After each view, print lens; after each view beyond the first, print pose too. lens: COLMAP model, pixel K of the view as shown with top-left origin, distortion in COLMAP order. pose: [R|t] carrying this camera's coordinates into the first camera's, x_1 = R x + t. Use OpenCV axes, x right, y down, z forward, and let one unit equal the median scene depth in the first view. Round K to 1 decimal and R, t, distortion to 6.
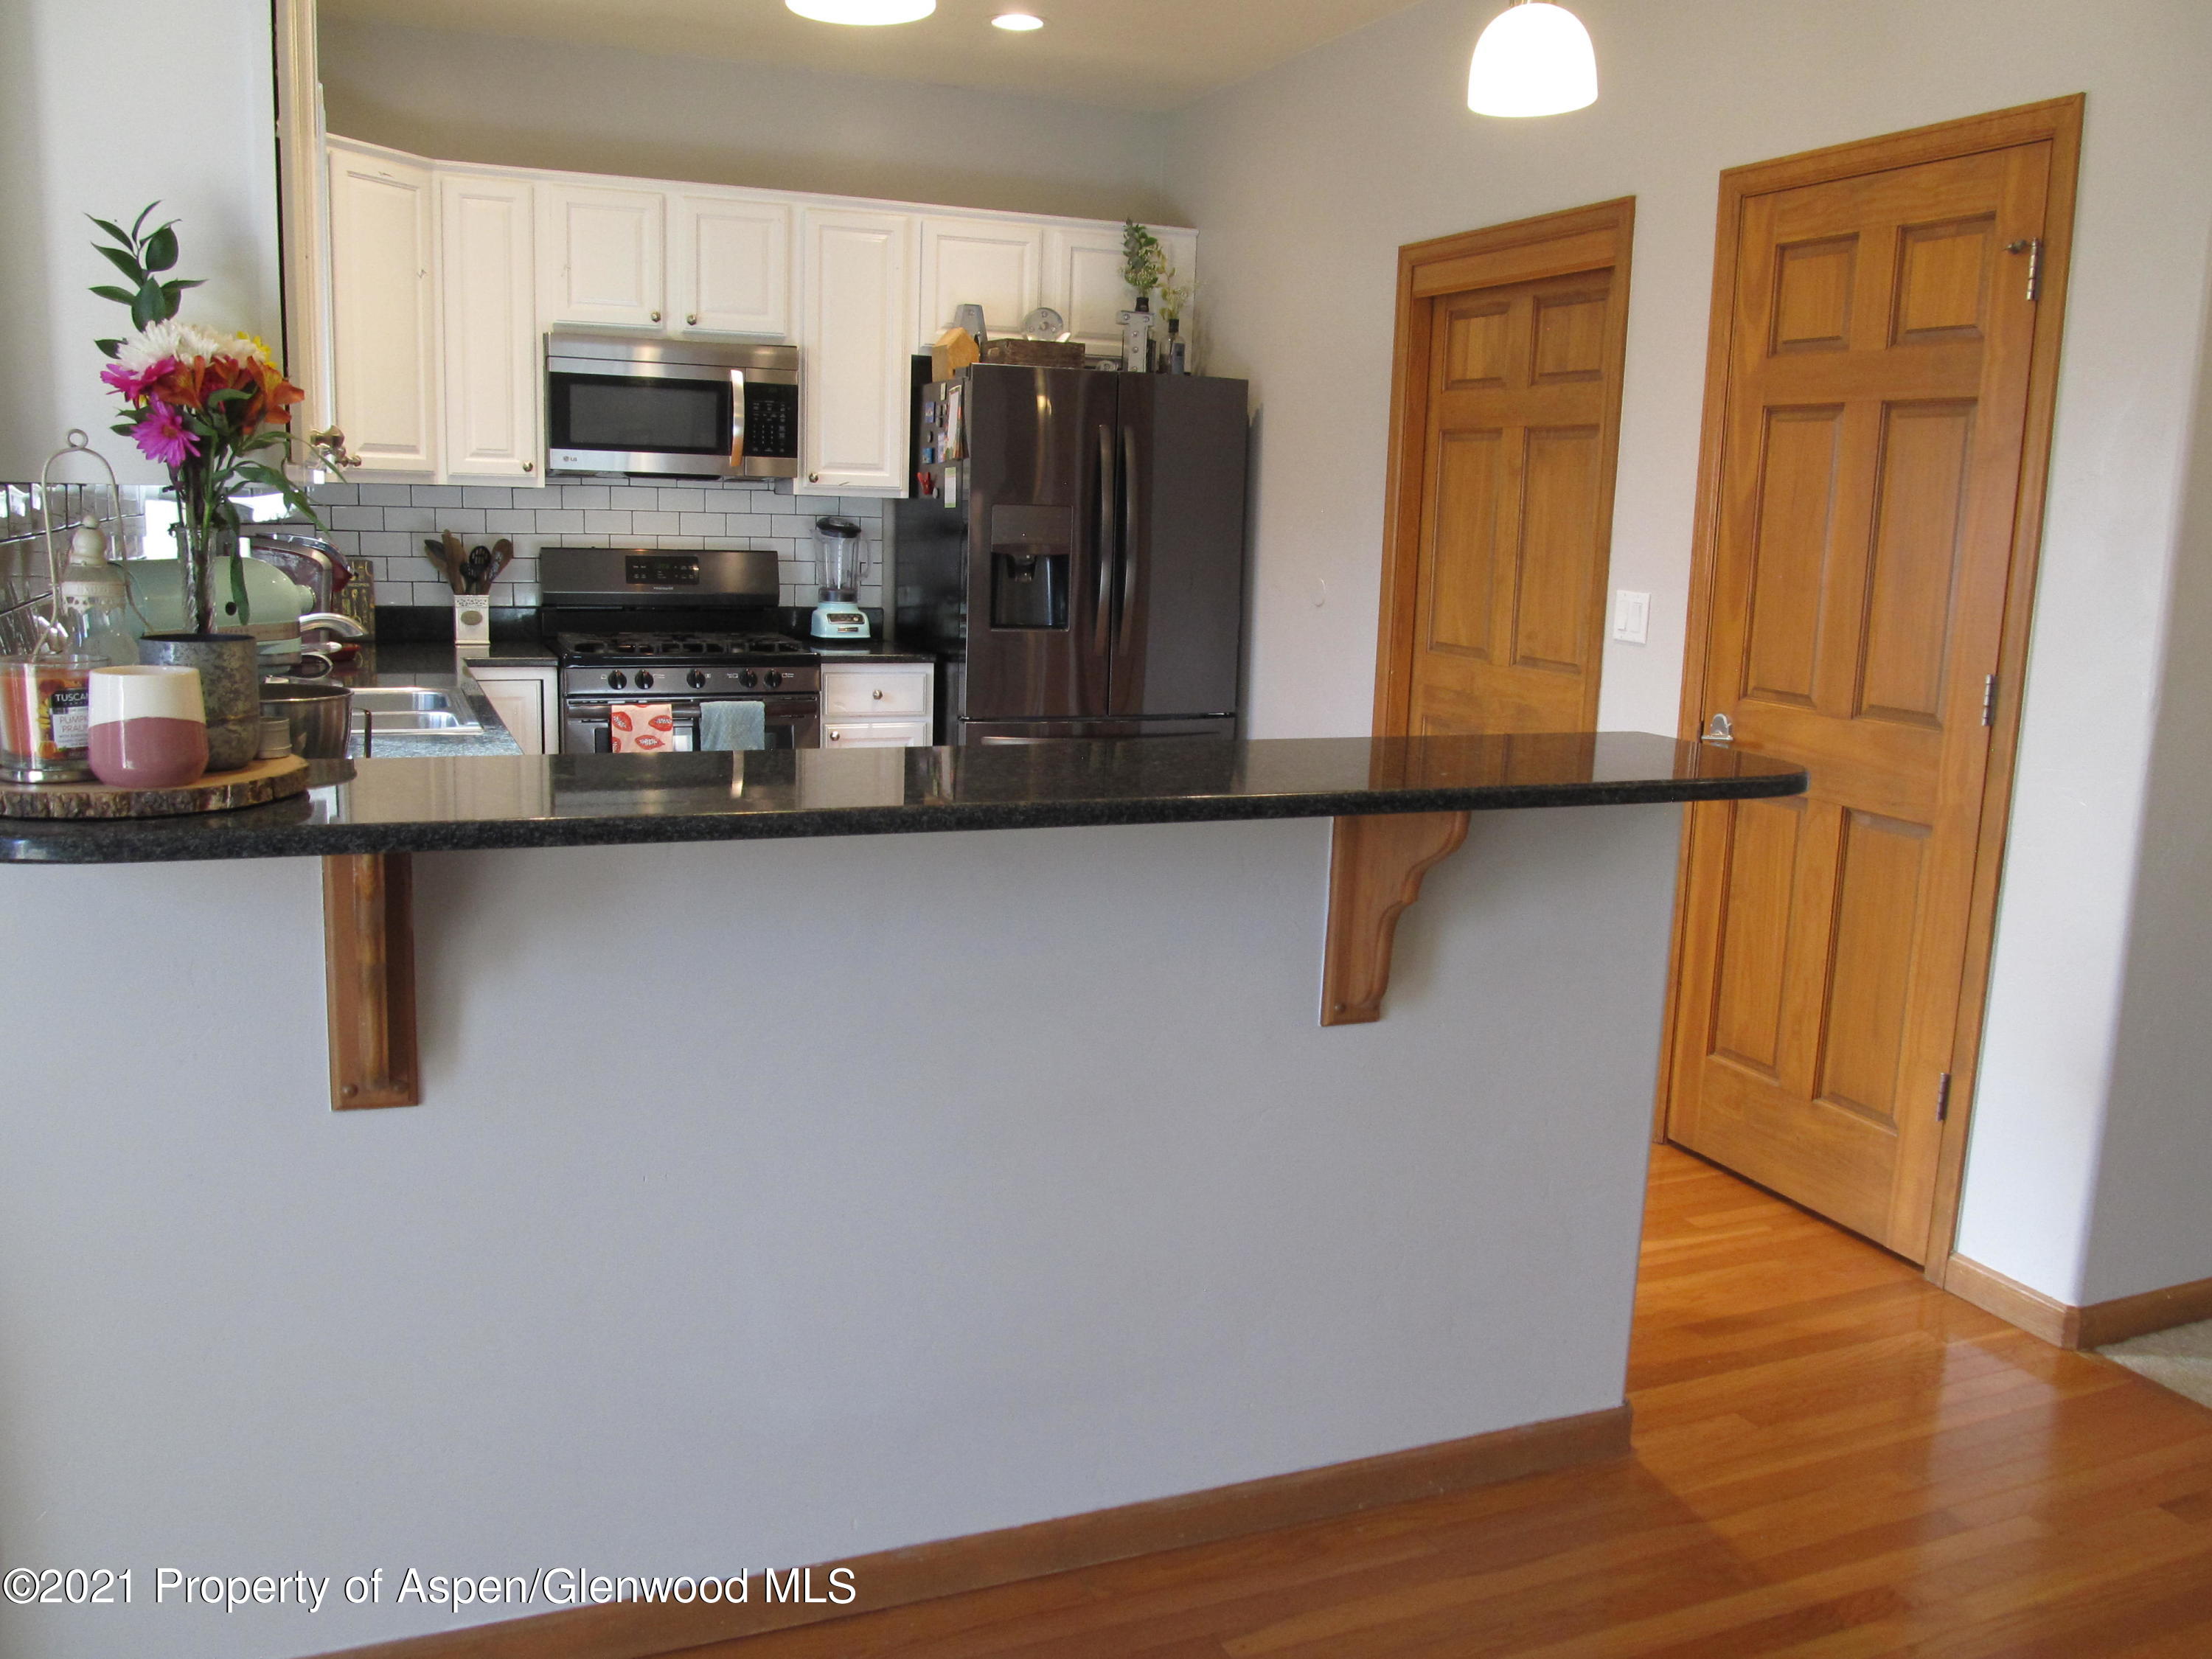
lens RADIAL K [[1820.4, 0, 1120.2], [0, 1820.4, 834.0], [0, 0, 1]] dist [-0.073454, 0.034687]
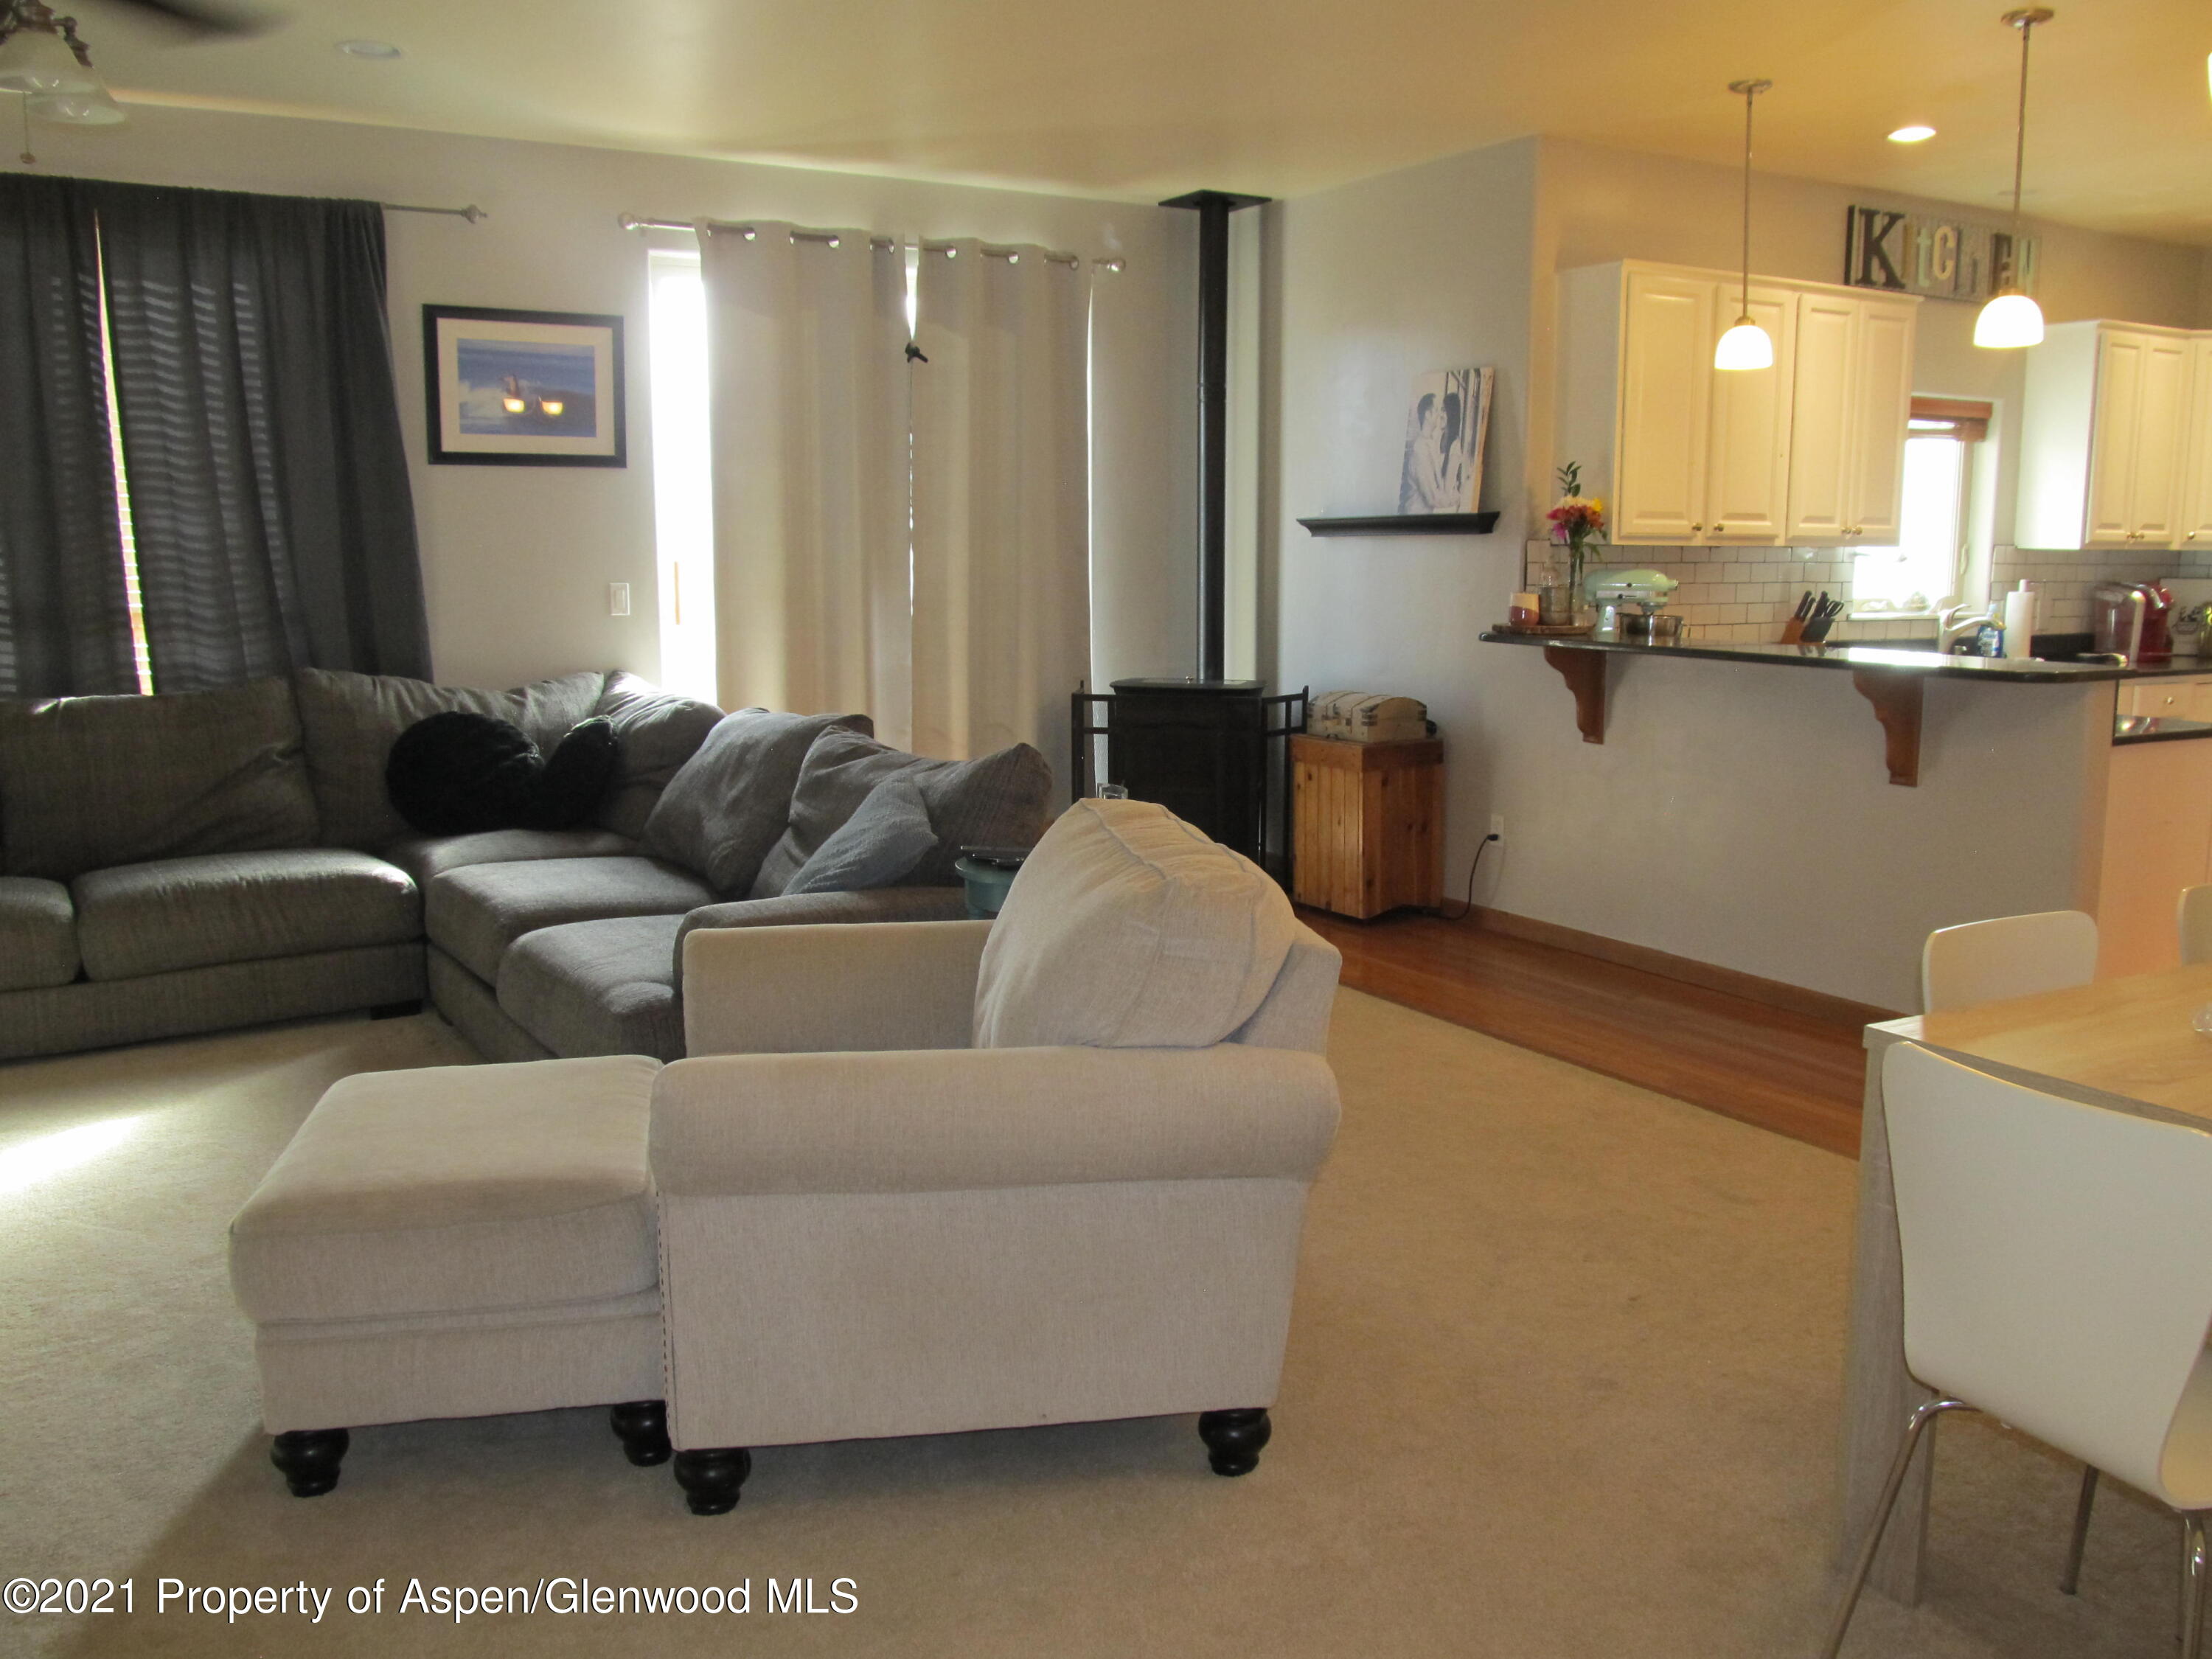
lens RADIAL K [[1820.4, 0, 1120.2], [0, 1820.4, 834.0], [0, 0, 1]] dist [-0.073454, 0.034687]
pose [[0.132753, 0.125177, -0.983213, 1.085846], [-0.175629, 0.979266, 0.100961, 0.056872], [0.975464, 0.159278, 0.151986, -0.104736]]
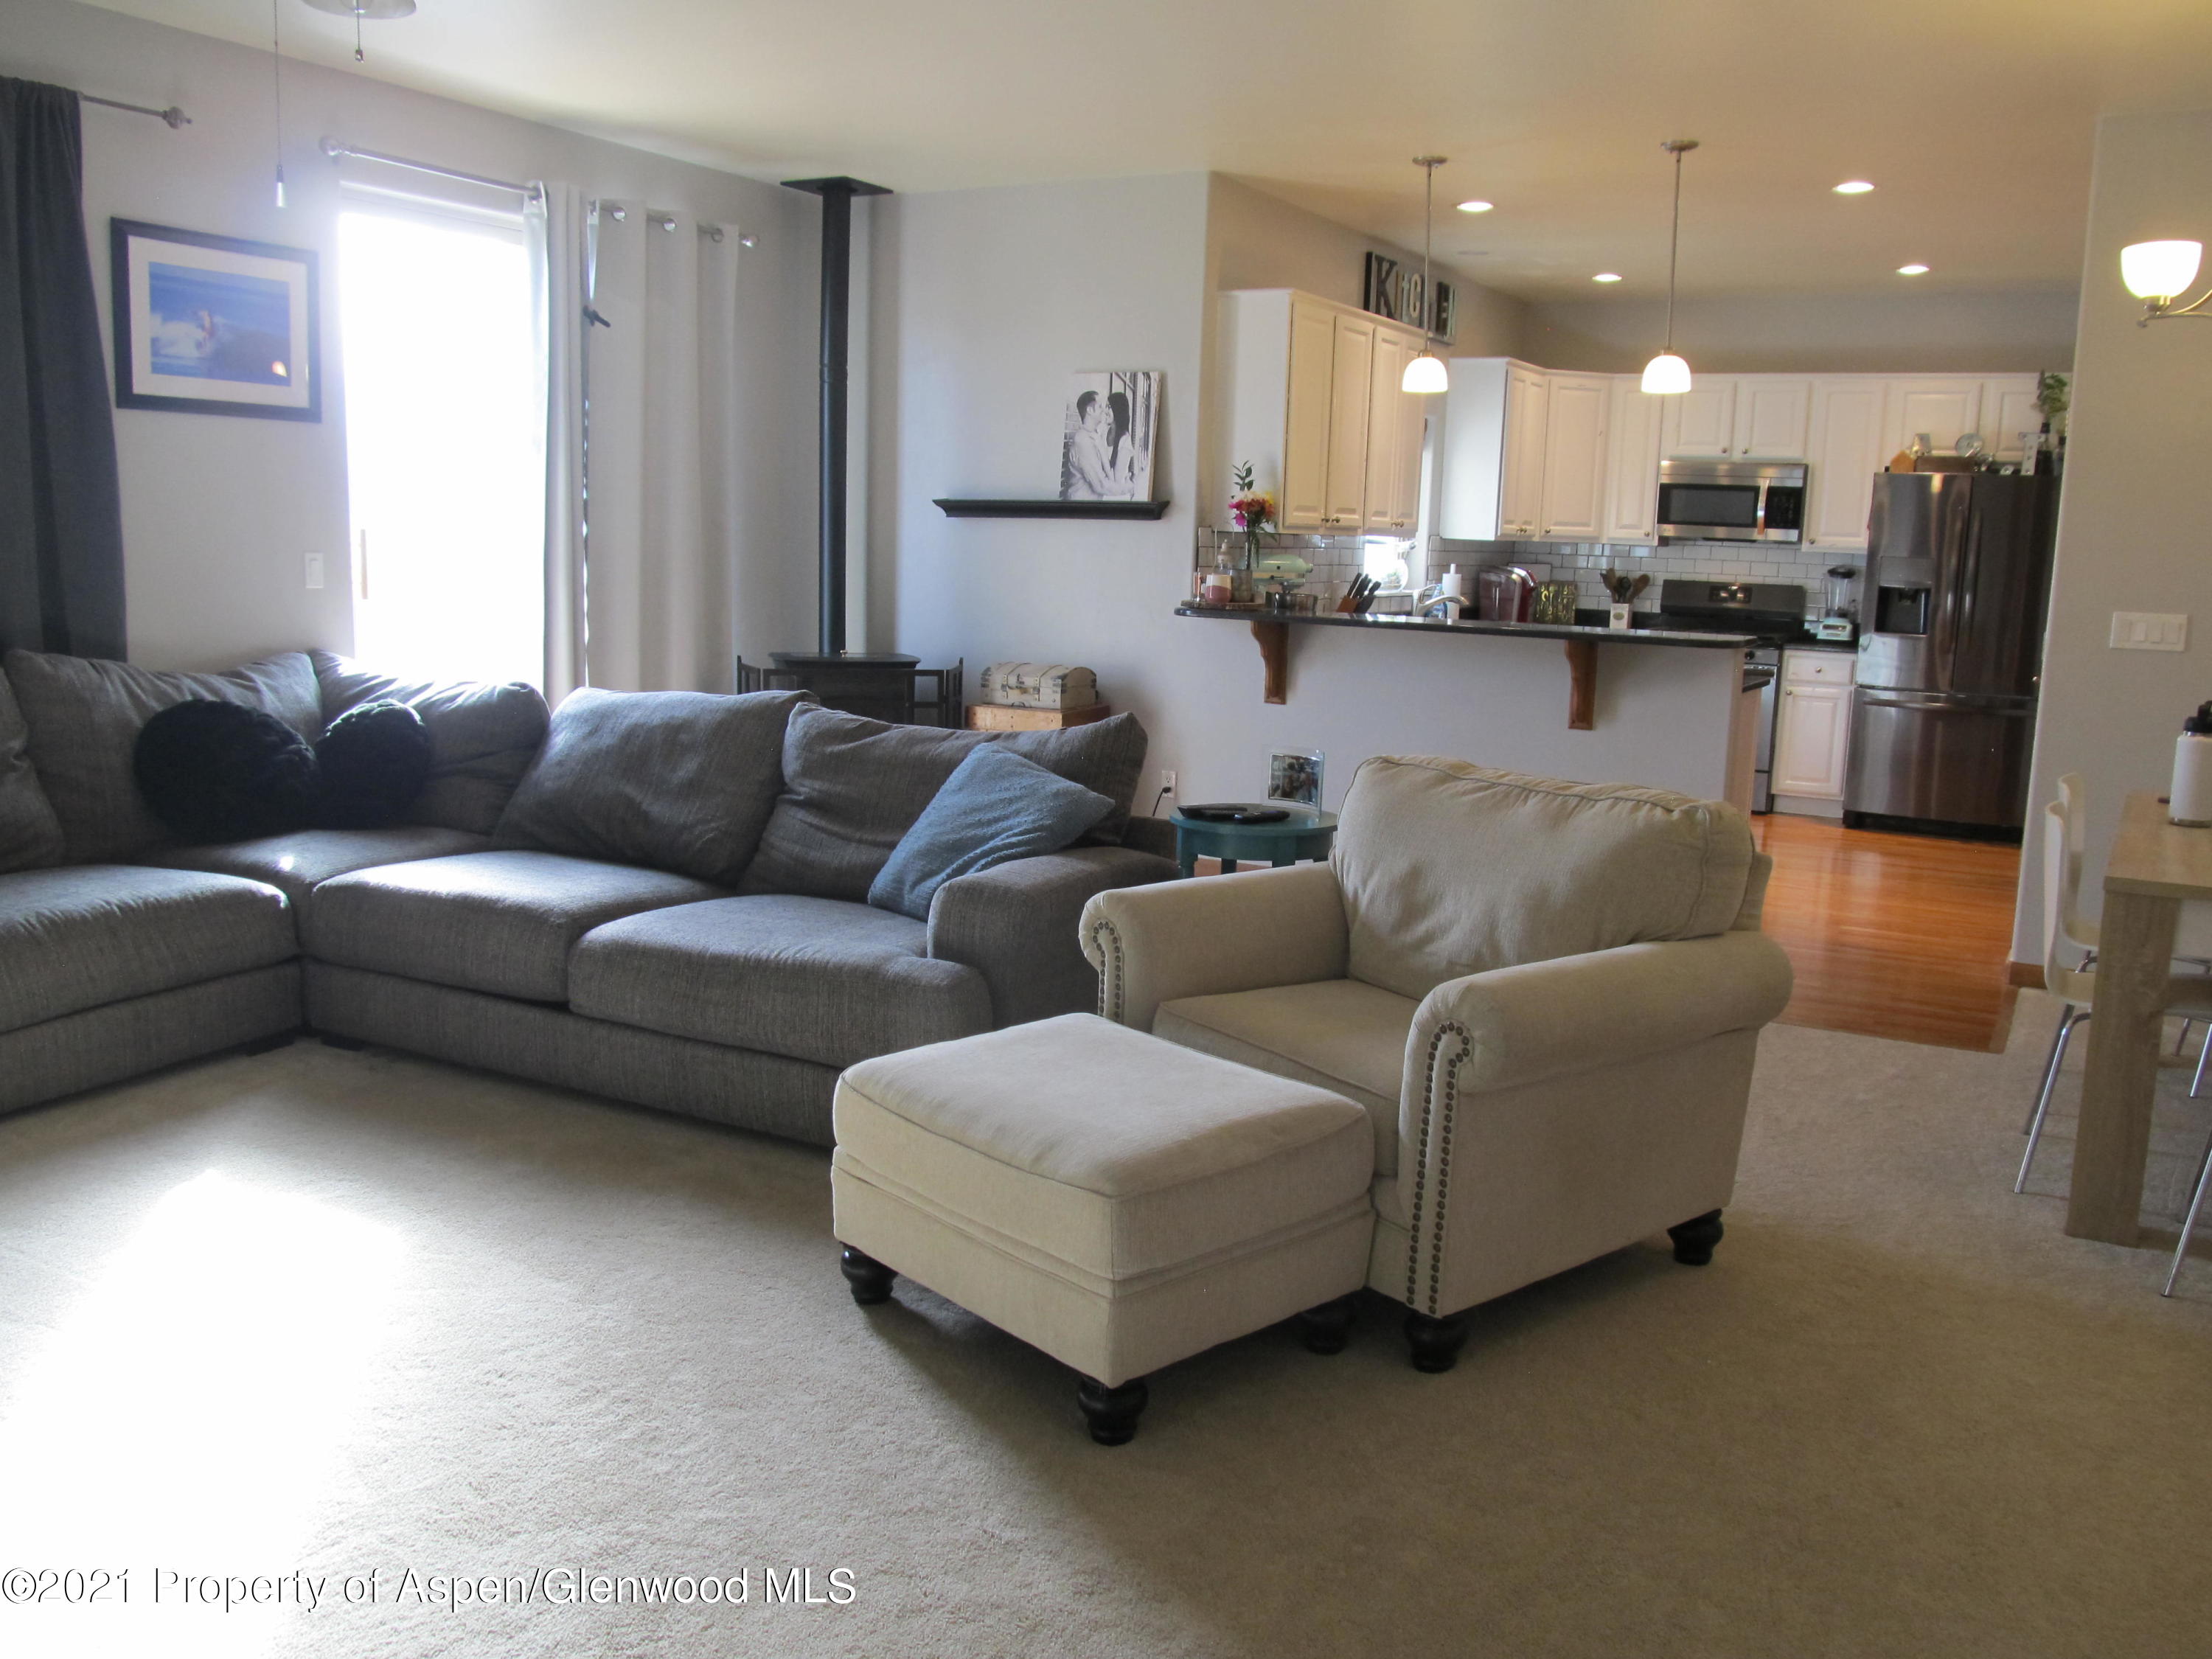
lens RADIAL K [[1824.4, 0, 1114.5], [0, 1824.4, 832.1], [0, 0, 1]] dist [-0.064728, 0.028071]
pose [[0.613398, 0.116428, -0.781145, 0.963258], [-0.152244, 0.987955, 0.027703, 0.150231], [0.774961, 0.101931, 0.623735, -0.637446]]
